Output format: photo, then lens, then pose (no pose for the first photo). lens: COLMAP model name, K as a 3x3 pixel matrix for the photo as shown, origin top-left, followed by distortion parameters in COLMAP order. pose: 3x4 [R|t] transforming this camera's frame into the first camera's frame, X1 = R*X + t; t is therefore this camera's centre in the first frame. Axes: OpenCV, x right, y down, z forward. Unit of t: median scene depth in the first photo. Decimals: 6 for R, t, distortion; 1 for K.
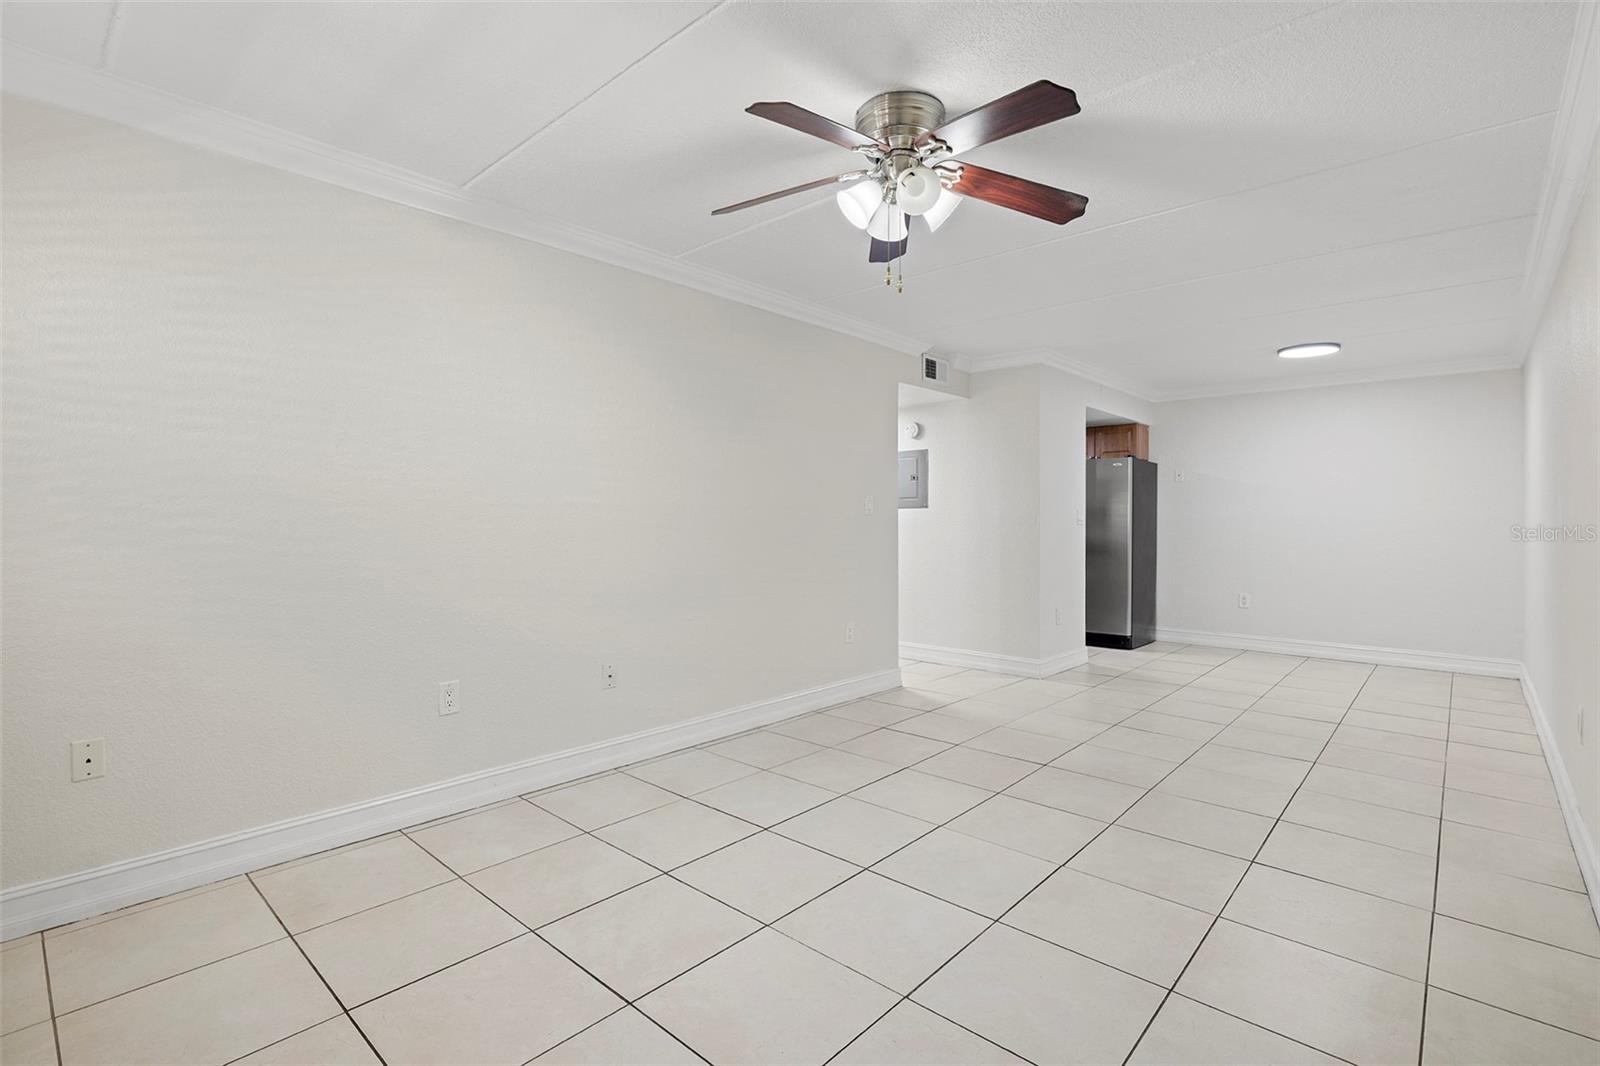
lens RADIAL K [[752.6, 0, 796.8], [0, 752.6, 524.7], [0, 0, 1]] dist [-0.008974, 0.000871]
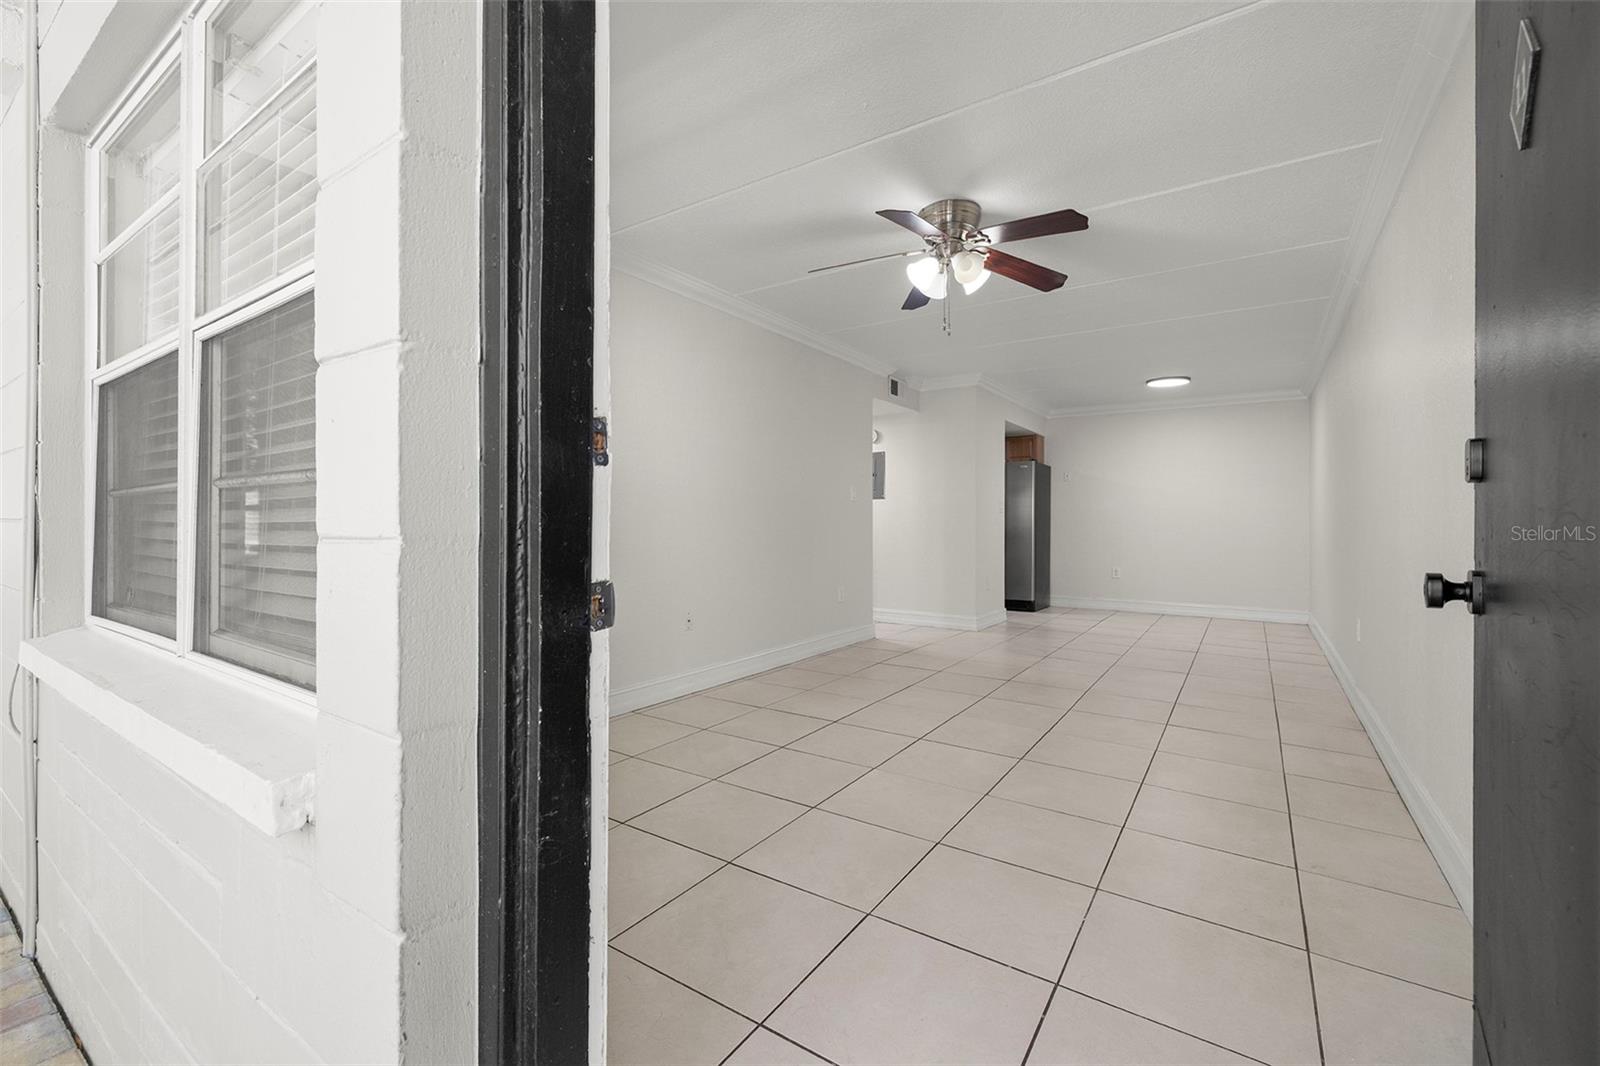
lens RADIAL K [[690.4, 0, 791.8], [0, 690.4, 526.5], [0, 0, 1]] dist [-0.007167, 0.000249]
pose [[0.989820, -0.000274, 0.142323, -0.158612], [0.000352, 1.000000, -0.000525, 0.026967], [-0.142323, 0.000570, 0.989820, -0.122708]]
